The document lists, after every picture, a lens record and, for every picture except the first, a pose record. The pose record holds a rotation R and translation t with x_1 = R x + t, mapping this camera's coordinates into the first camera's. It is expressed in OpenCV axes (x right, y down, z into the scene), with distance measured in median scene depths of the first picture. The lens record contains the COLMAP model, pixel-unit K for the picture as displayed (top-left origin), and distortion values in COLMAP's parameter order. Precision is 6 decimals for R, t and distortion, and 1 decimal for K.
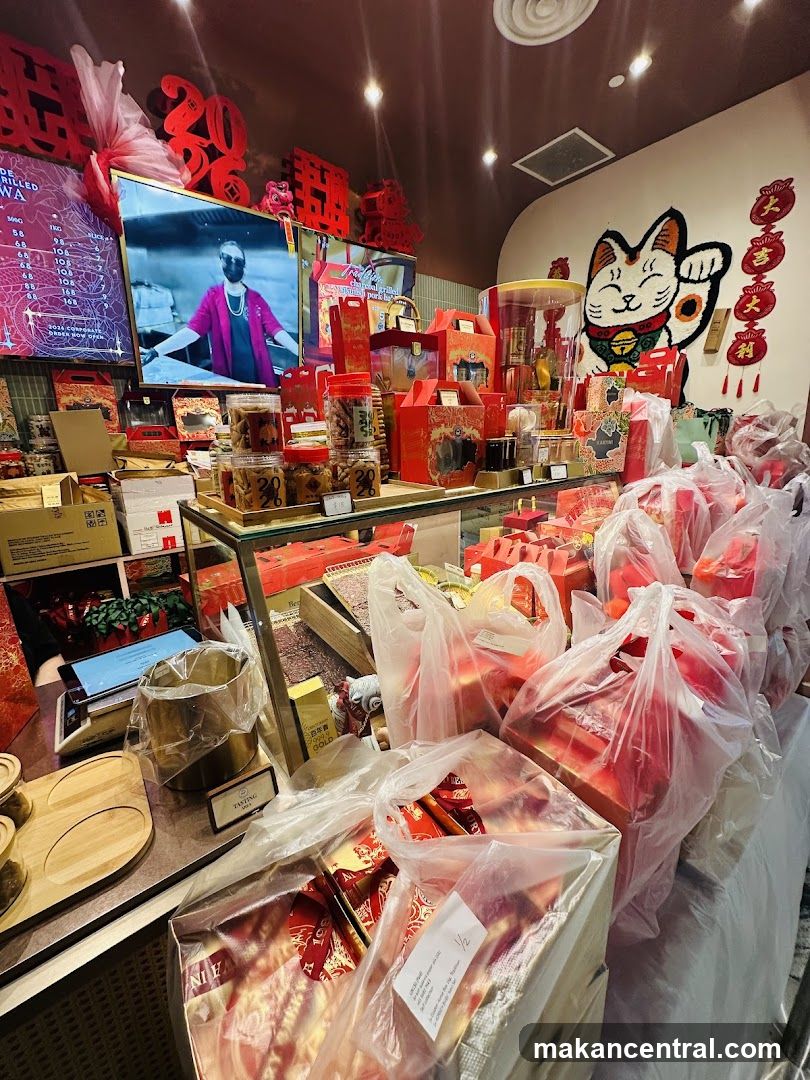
lens RADIAL K [[435.4, 0, 405.0], [0, 435.4, 540.0], [0, 0, 1]] dist [-0.000449, 0.000013]
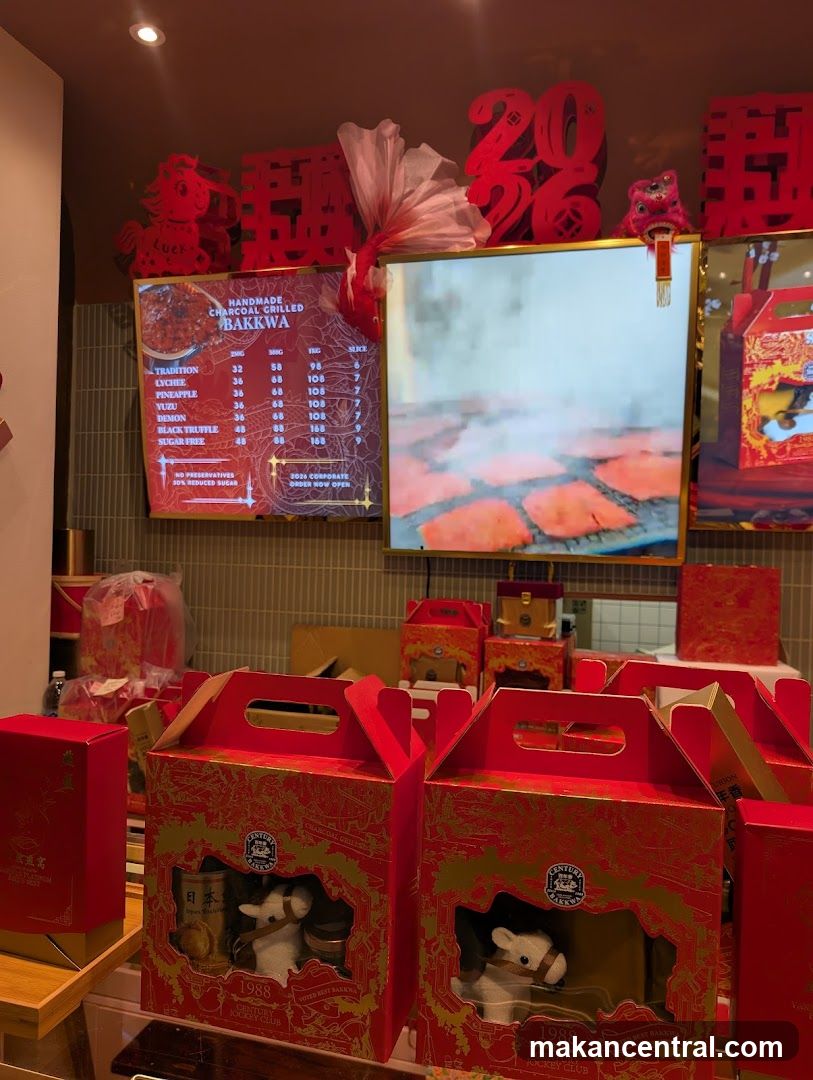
lens RADIAL K [[822.9, 0, 406.5], [0, 822.9, 540.0], [0, 0, 1]] dist [0.004912, 0.000792]
pose [[0.575473, 0.030424, -0.817255, 0.335166], [-0.248206, 0.958670, -0.139087, -0.205931], [0.779247, 0.282888, 0.559240, 0.348525]]
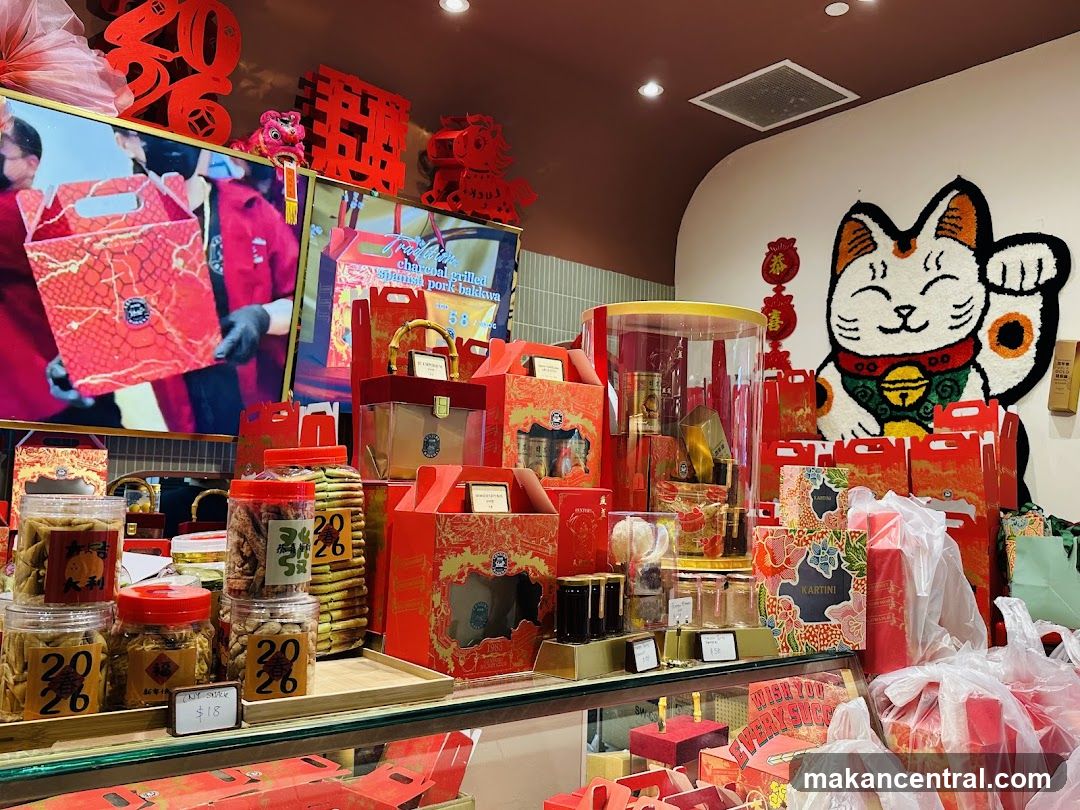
lens RADIAL K [[908.2, 0, 540.0], [0, 908.2, 405.0], [0, 0, 1]] dist [0.100531, -0.169880]
pose [[0.998661, 0.051502, -0.004938, 0.084984], [-0.050001, 0.936208, -0.347871, -0.024562], [-0.013293, 0.347652, 0.937529, -0.046840]]
